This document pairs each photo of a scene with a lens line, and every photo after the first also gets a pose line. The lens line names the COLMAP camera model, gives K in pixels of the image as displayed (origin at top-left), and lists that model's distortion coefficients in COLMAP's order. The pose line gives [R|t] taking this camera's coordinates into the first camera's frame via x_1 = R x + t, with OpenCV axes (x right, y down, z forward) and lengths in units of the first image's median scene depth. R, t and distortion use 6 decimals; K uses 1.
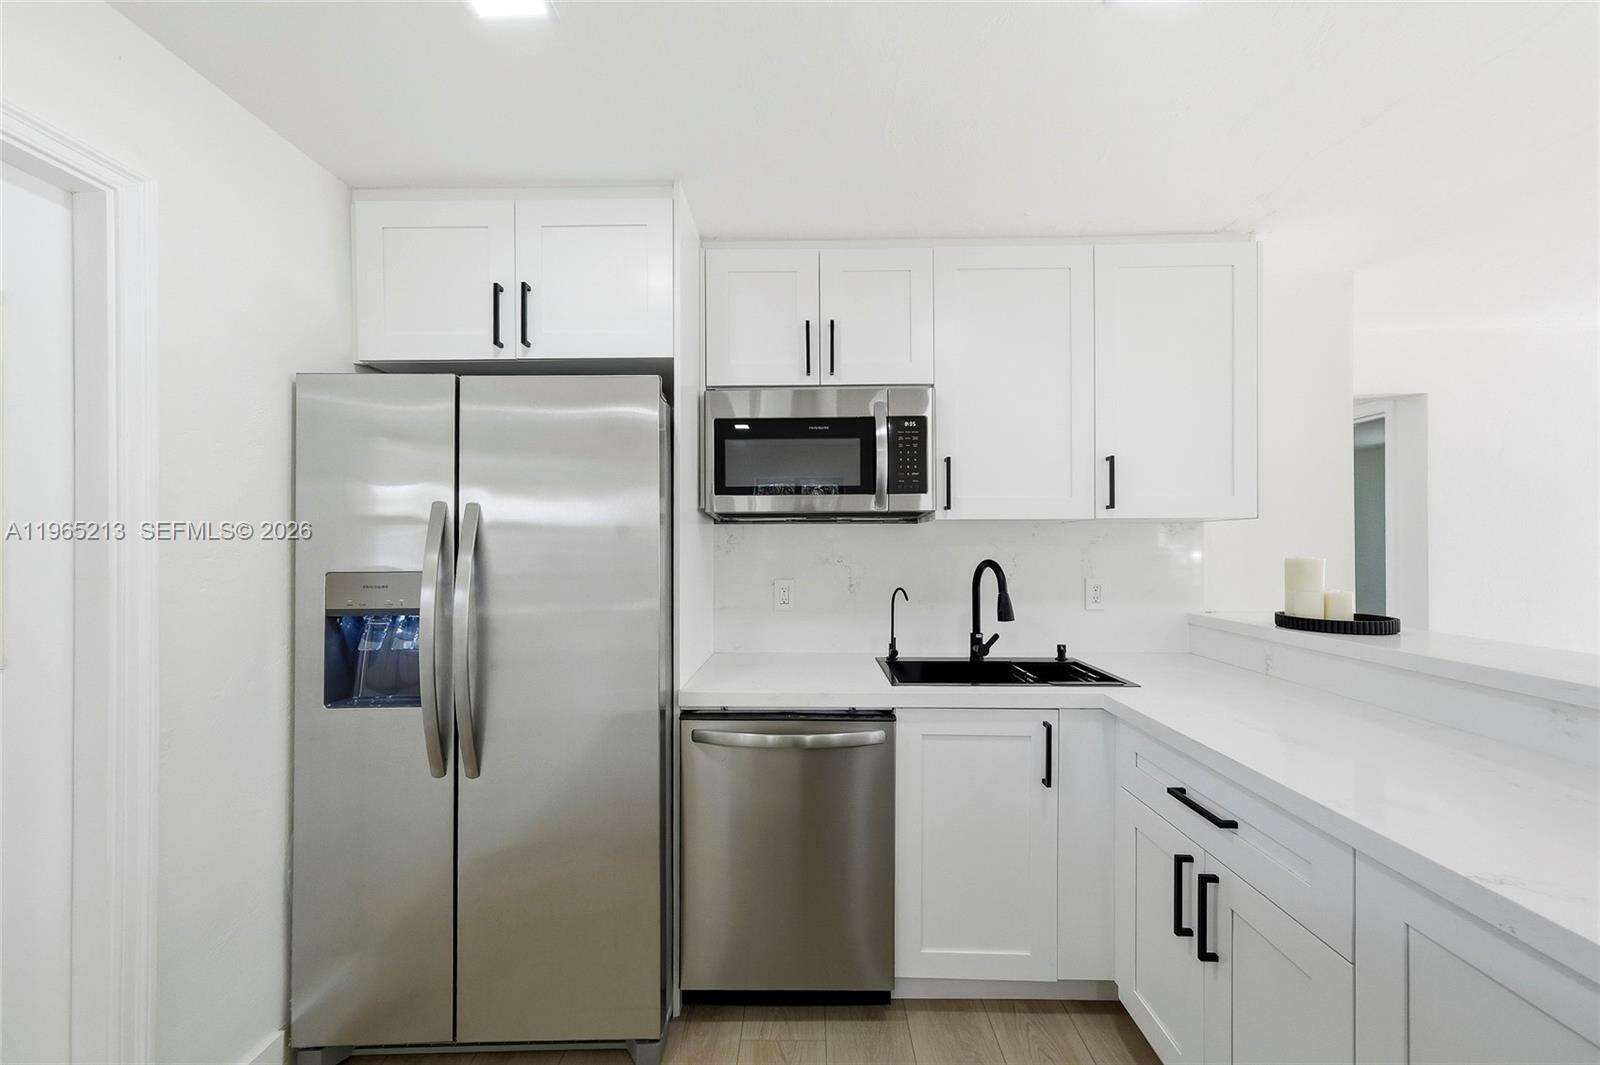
lens RADIAL K [[612.7, 0, 807.5], [0, 612.7, 543.1], [0, 0, 1]] dist [0.013118, 0.000040]
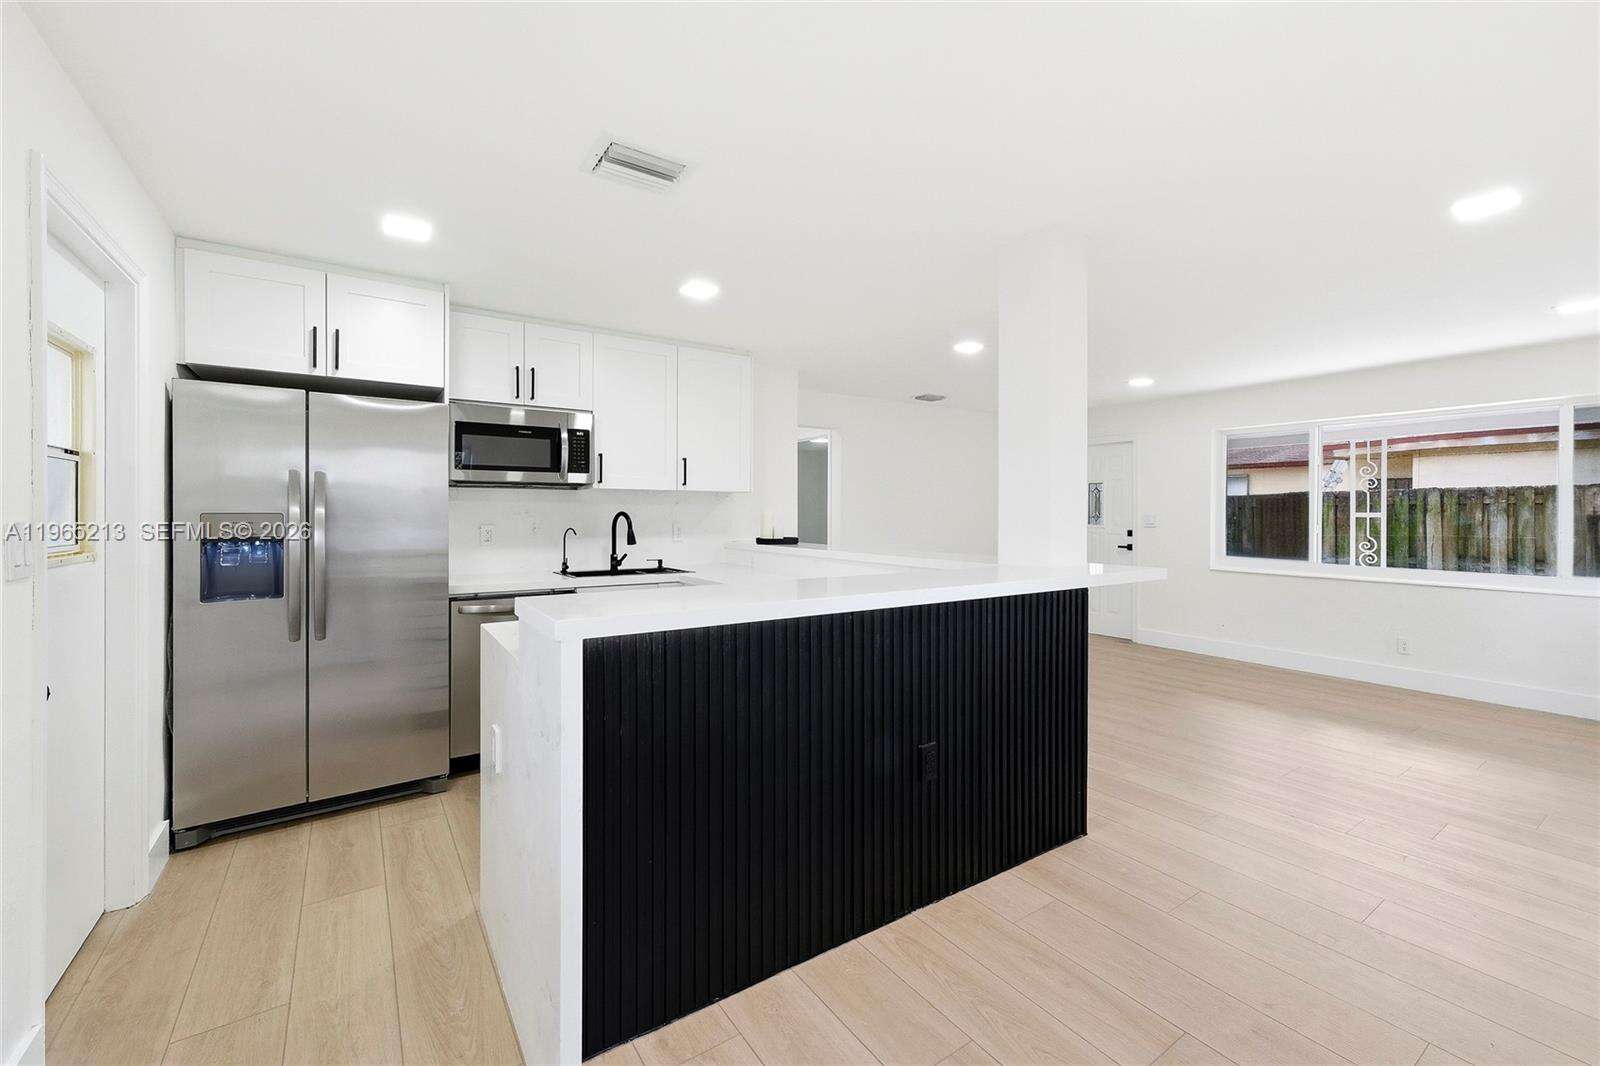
lens RADIAL K [[658.4, 0, 800.7], [0, 658.4, 518.1], [0, 0, 1]] dist [0.013418, -0.000054]
pose [[0.816145, -0.000858, 0.577846, -0.408728], [-0.004562, 0.999958, 0.007928, 0.030398], [-0.577829, -0.009107, 0.816107, -0.910088]]
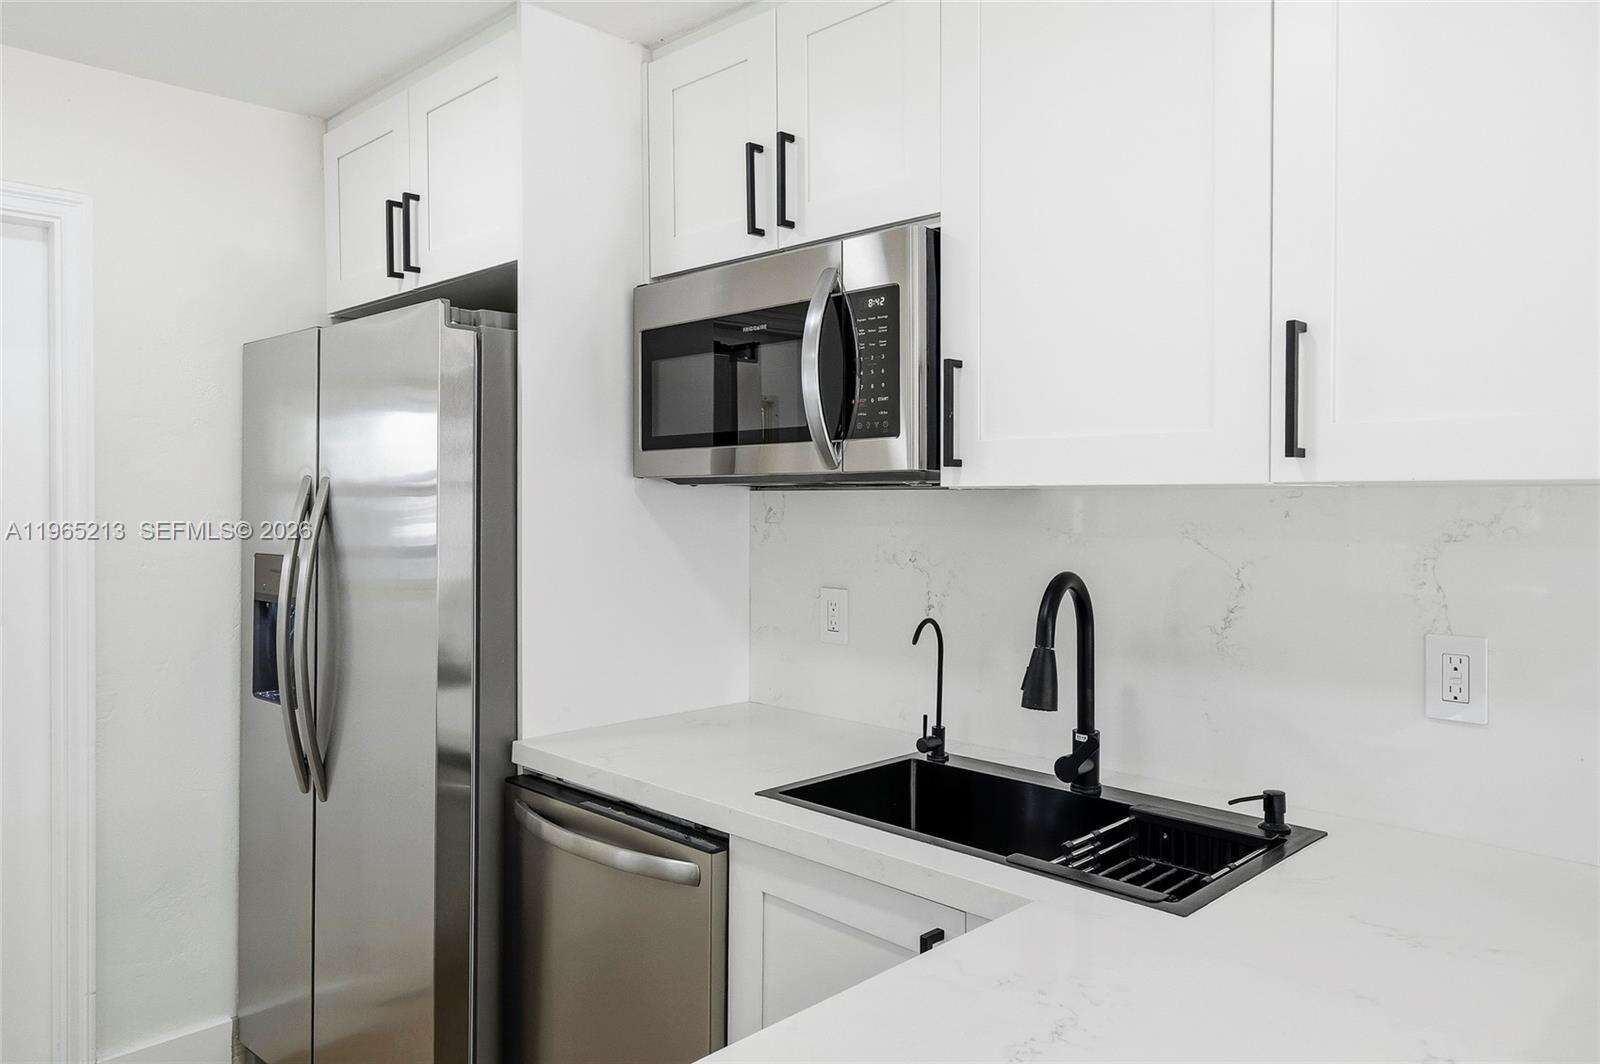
lens RADIAL K [[1049.9, 0, 806.4], [0, 1049.9, 502.1], [0, 0, 1]] dist [-0.000057, -0.000055]
pose [[0.745064, 0.007474, -0.666952, 0.709663], [-0.007300, 0.999969, 0.003050, -0.028096], [0.666954, 0.002596, 0.745095, 0.298436]]
